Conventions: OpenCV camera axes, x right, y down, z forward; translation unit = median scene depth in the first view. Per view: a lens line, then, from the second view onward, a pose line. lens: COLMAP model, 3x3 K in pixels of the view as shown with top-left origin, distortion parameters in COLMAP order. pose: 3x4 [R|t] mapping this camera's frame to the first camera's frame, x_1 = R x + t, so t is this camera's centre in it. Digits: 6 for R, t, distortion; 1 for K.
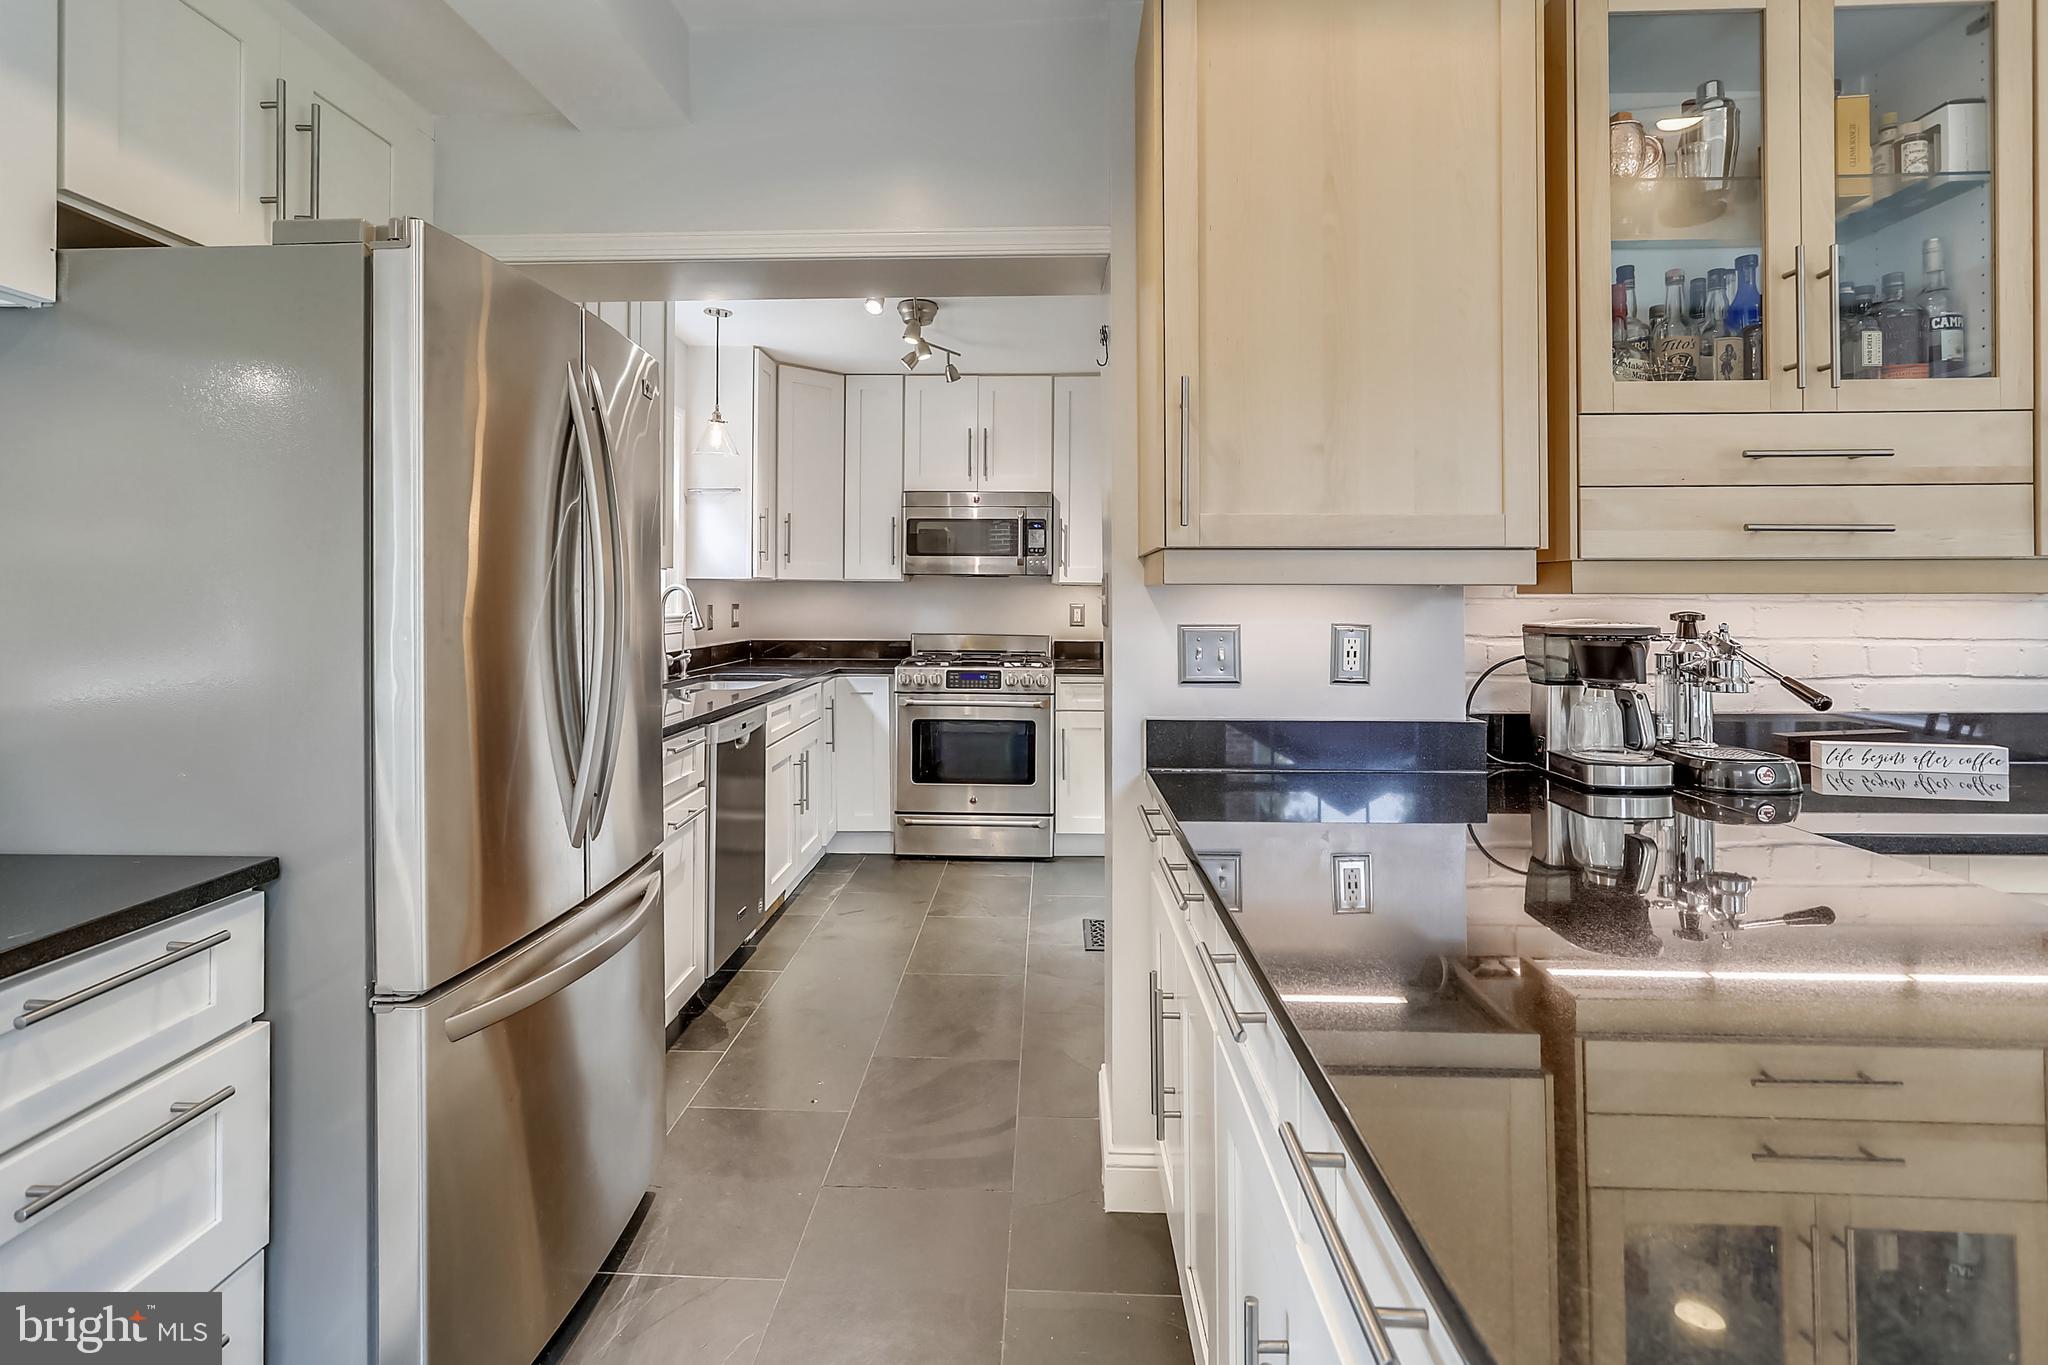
lens RADIAL K [[987.2, 0, 1027.7], [0, 987.2, 591.1], [0, 0, 1]] dist [-0.002338, 0.003077]
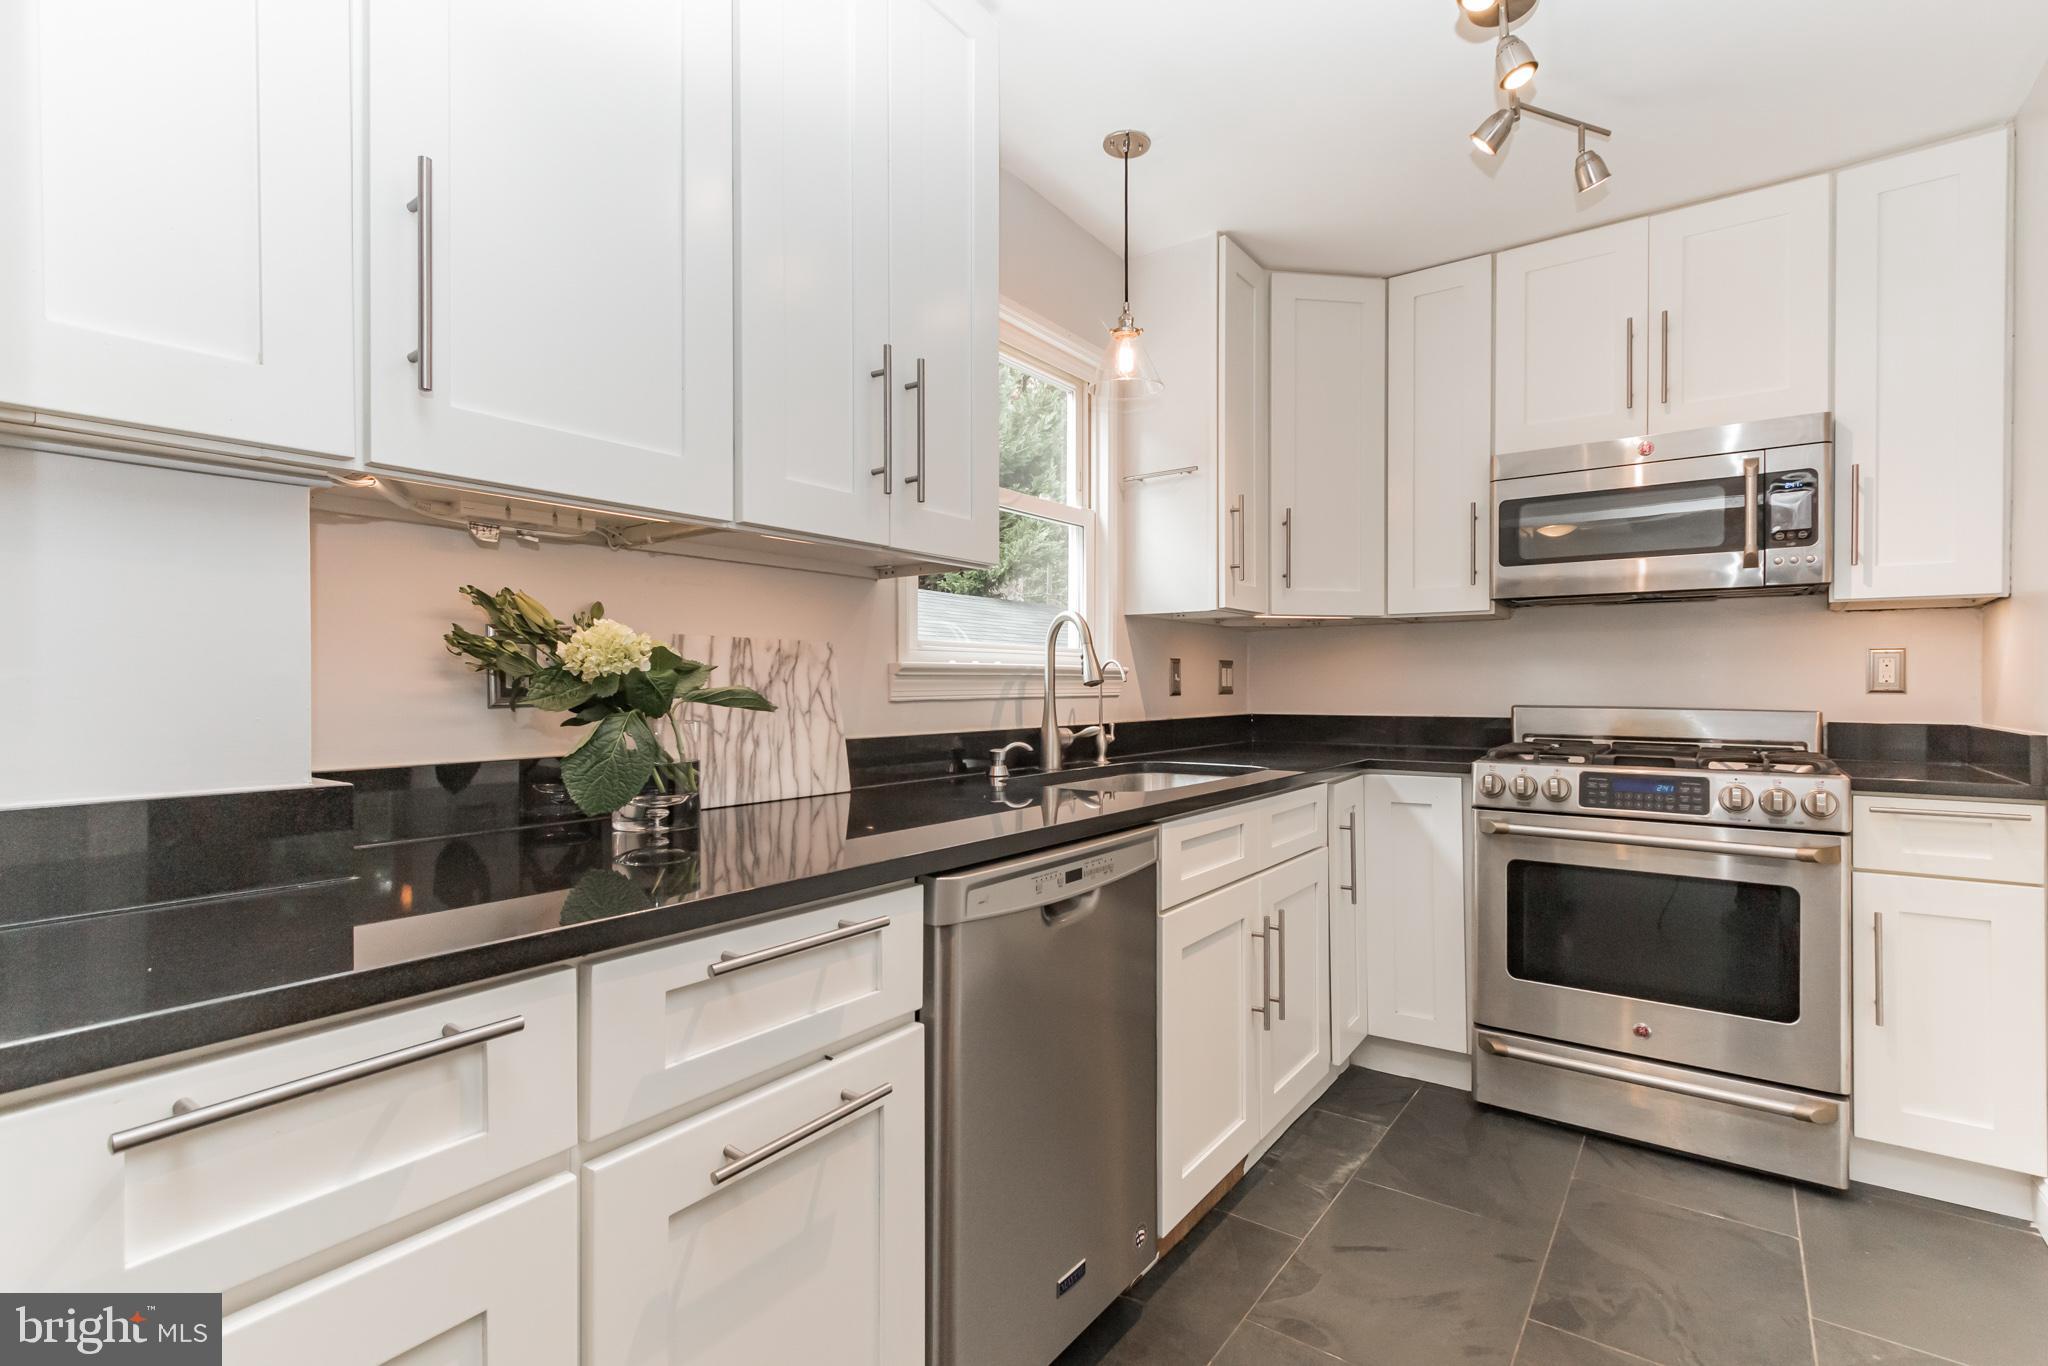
lens RADIAL K [[946.6, 0, 1032.6], [0, 946.6, 692.9], [0, 0, 1]] dist [-0.001814, 0.001060]
pose [[0.822724, -0.001481, -0.568439, -0.035115], [0.007456, 0.999939, 0.008187, 0.031706], [0.568392, -0.010974, 0.822685, 0.415734]]
